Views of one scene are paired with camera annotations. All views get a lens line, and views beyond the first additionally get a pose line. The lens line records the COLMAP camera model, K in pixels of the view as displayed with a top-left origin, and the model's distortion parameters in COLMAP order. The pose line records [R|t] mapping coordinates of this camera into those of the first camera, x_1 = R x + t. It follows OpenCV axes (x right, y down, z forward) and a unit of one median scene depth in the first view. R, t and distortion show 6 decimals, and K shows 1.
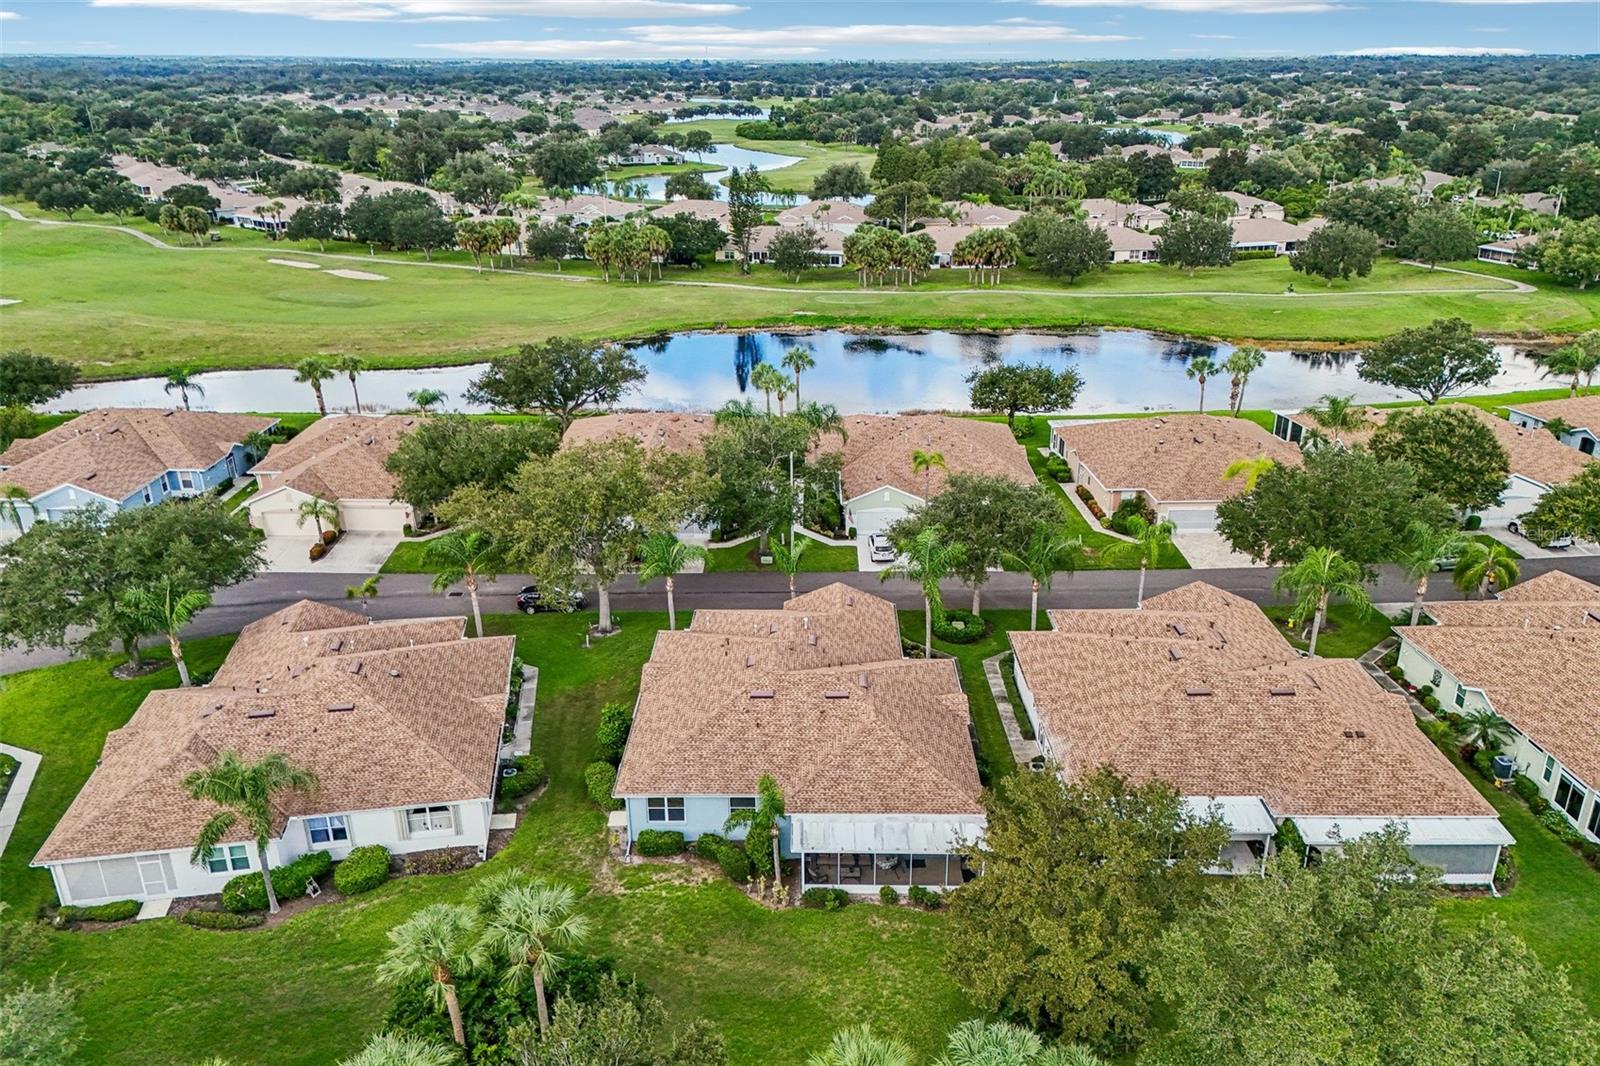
lens RADIAL K [[1184.4, 0, 796.5], [0, 1184.4, 534.1], [0, 0, 1]] dist [0.074247, -0.072718]
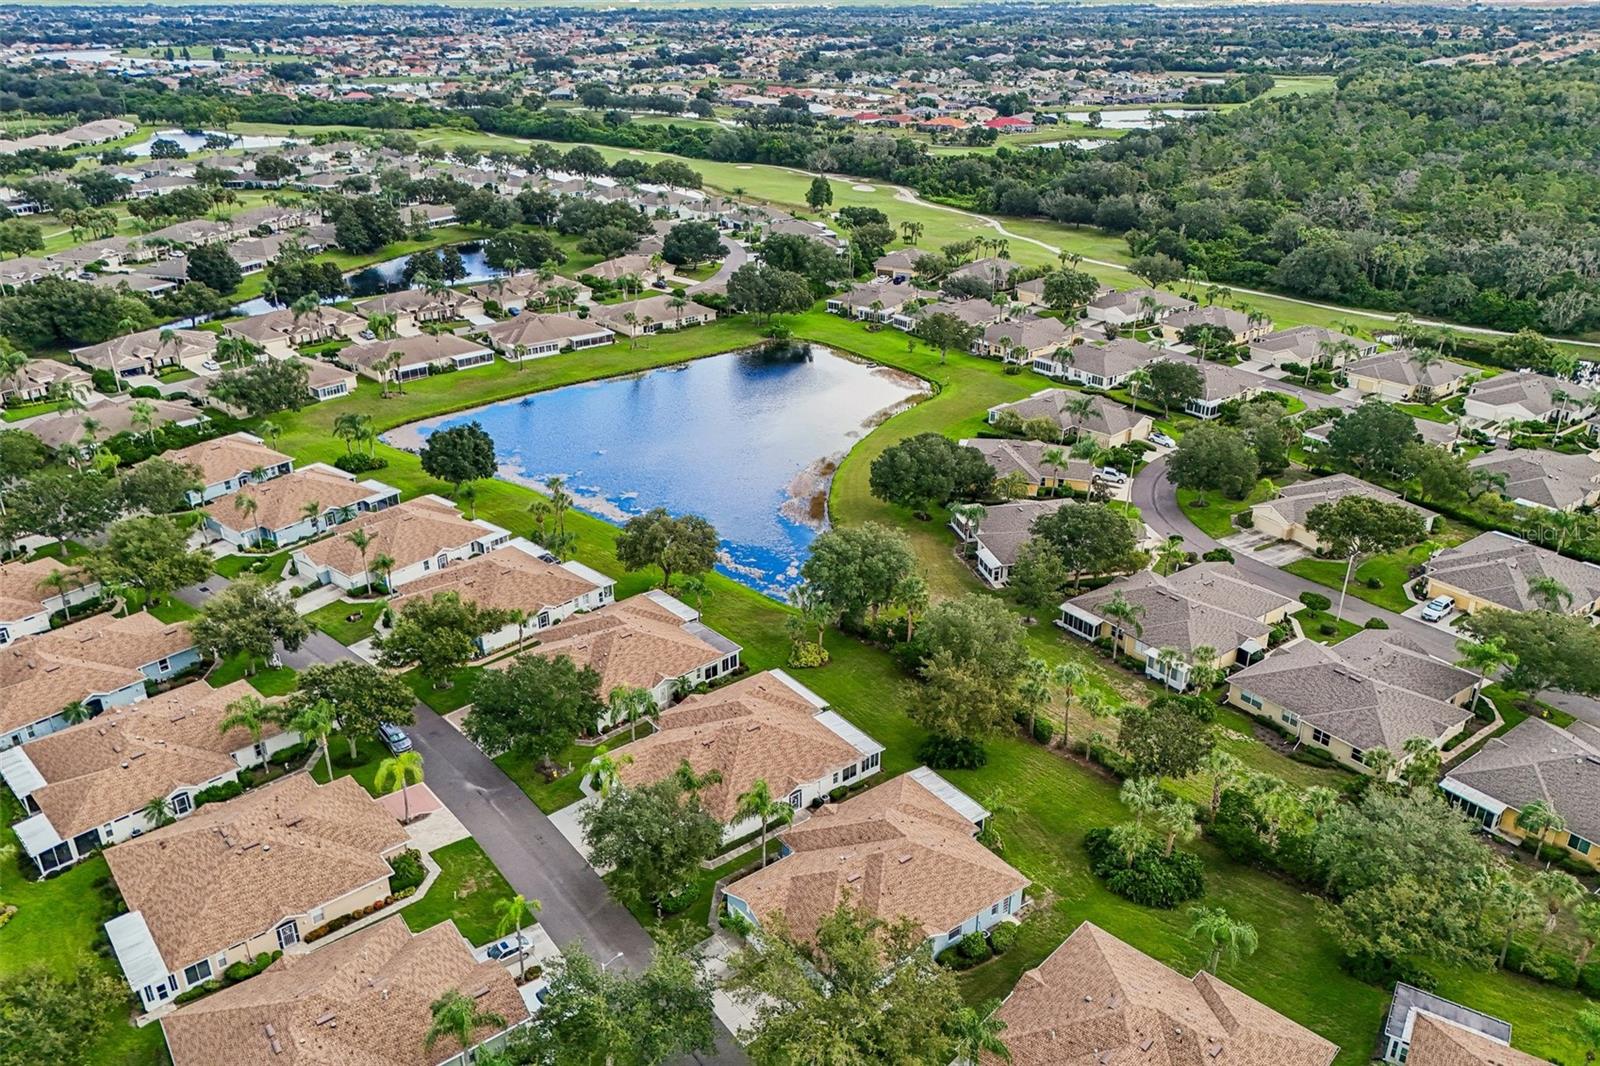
lens RADIAL K [[1184.4, 0, 806.8], [0, 1184.4, 524.1], [0, 0, 1]] dist [0.074247, -0.072718]
pose [[-0.613171, -0.316552, 0.723752, -1.039452], [0.297500, 0.756206, 0.582792, -1.281360], [-0.731789, 0.572667, -0.369509, 1.558702]]
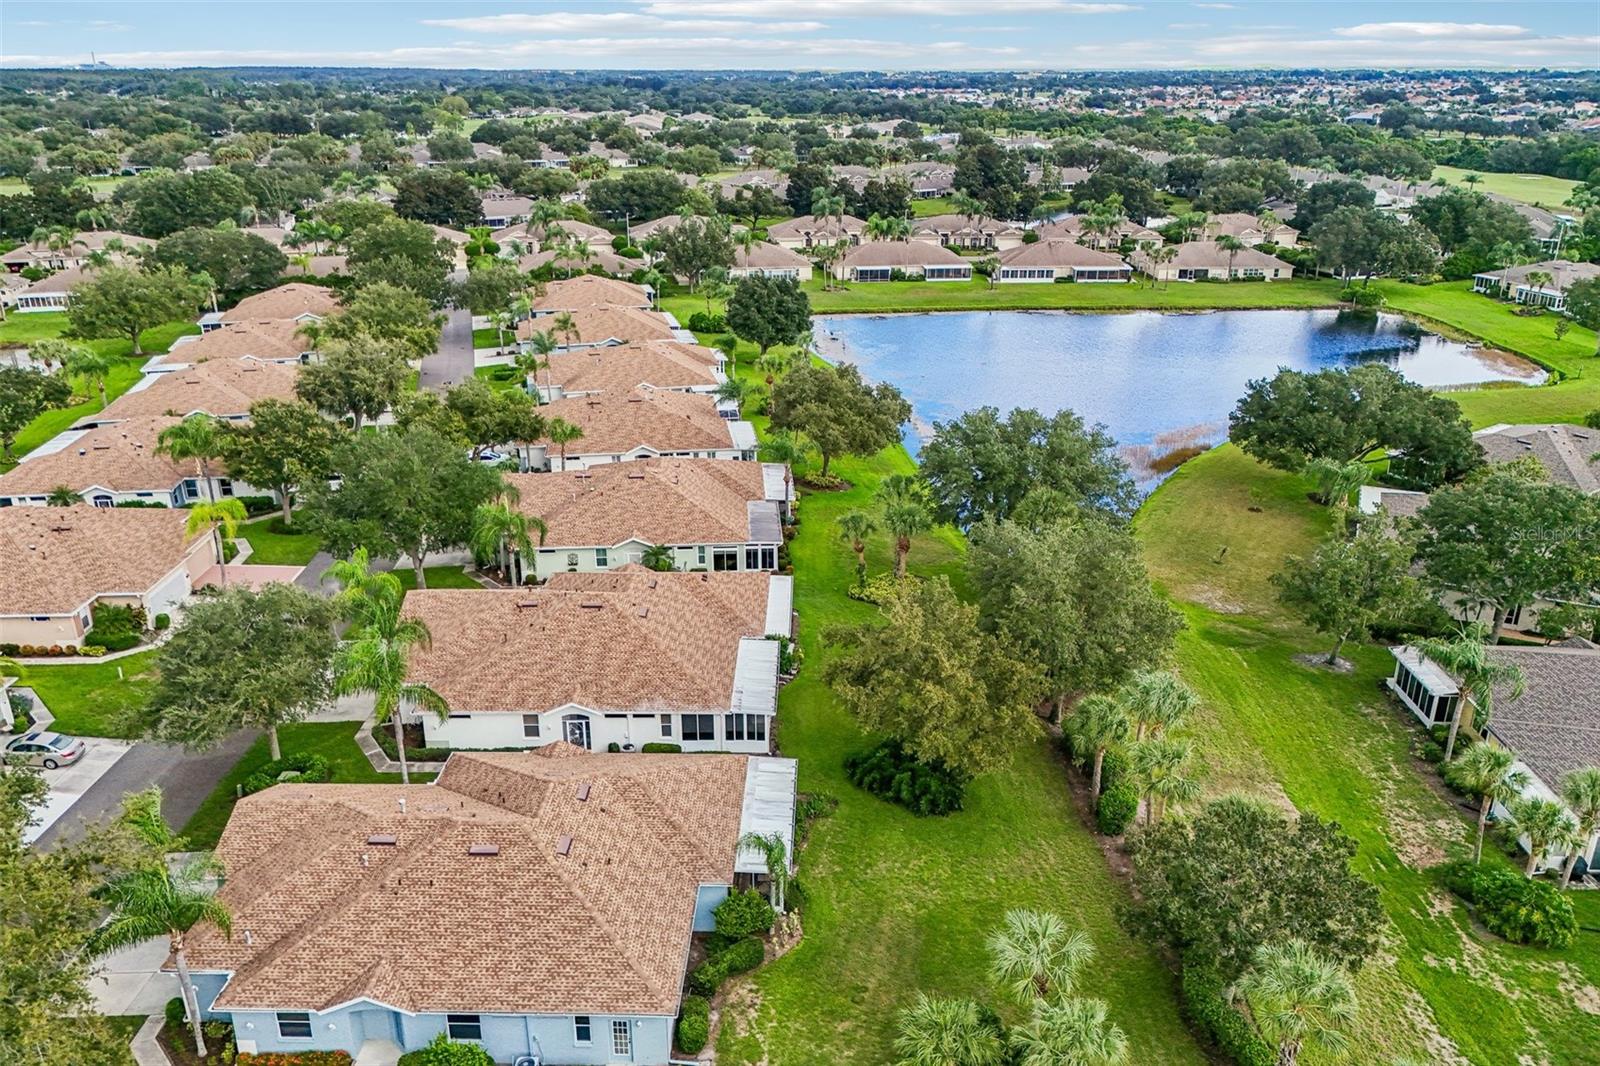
lens RADIAL K [[1184.4, 0, 802.6], [0, 1184.4, 523.0], [0, 0, 1]] dist [0.074247, -0.072718]
pose [[0.009742, -0.352398, 0.935800, -0.758628], [0.371104, 0.870284, 0.323863, -0.278376], [-0.928540, 0.344124, 0.139255, 0.687623]]
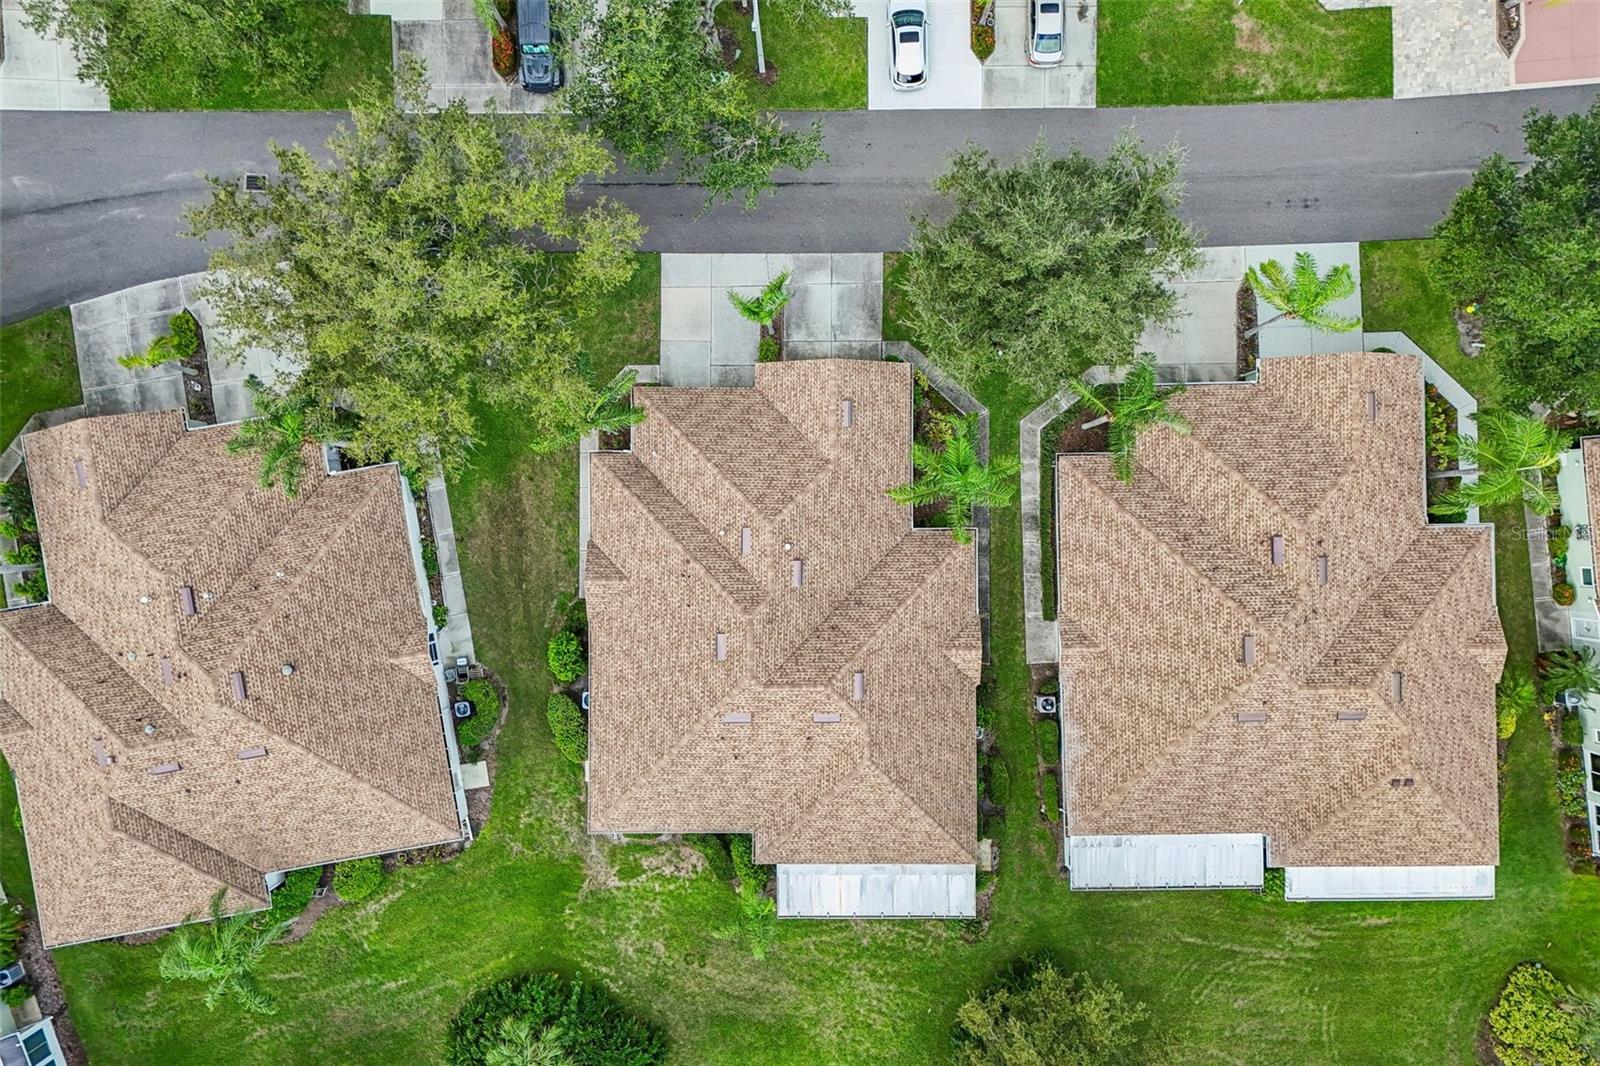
lens RADIAL K [[1184.4, 0, 793.0], [0, 1184.4, 532.9], [0, 0, 1]] dist [0.074247, -0.072718]
pose [[0.999795, -0.020235, -0.000506, 0.014039], [0.007949, 0.369520, 0.929189, -0.739707], [-0.018615, -0.929002, 0.369605, 0.848330]]
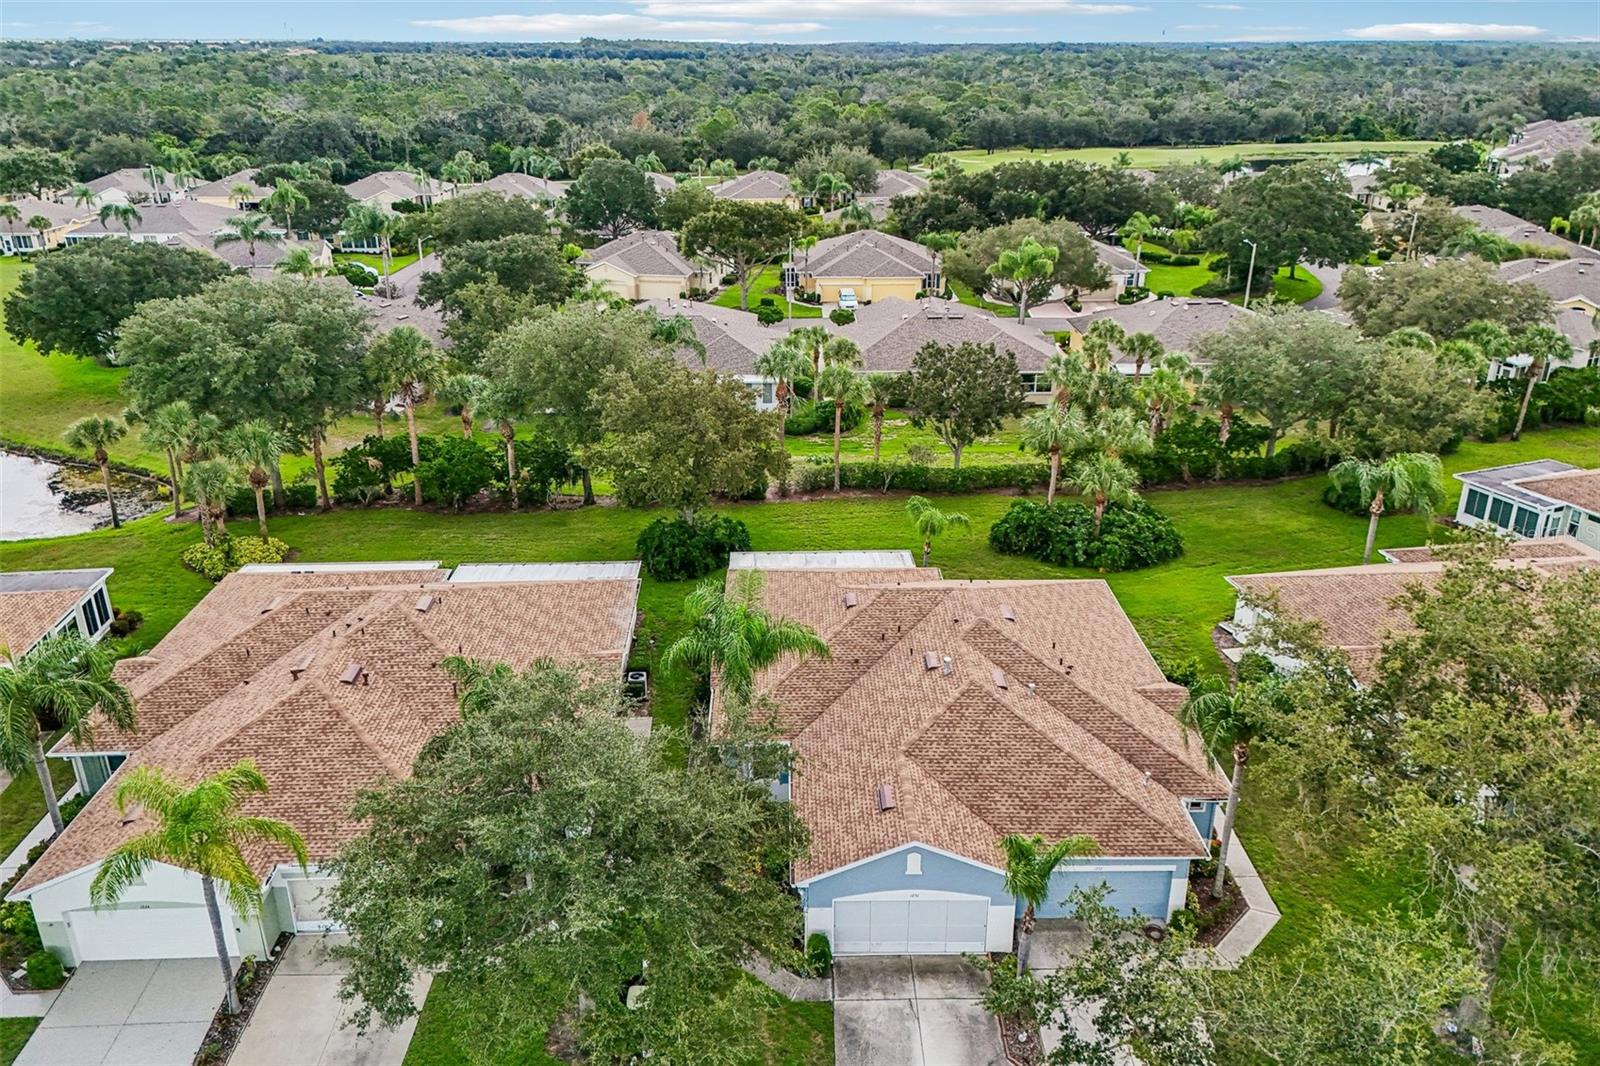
lens RADIAL K [[1184.4, 0, 804.6], [0, 1184.4, 535.8], [0, 0, 1]] dist [0.074247, -0.072718]
pose [[-0.998912, 0.022079, -0.041079, 0.128114], [-0.012895, 0.715722, 0.698266, -0.481648], [0.044818, 0.698036, -0.714659, 1.632604]]
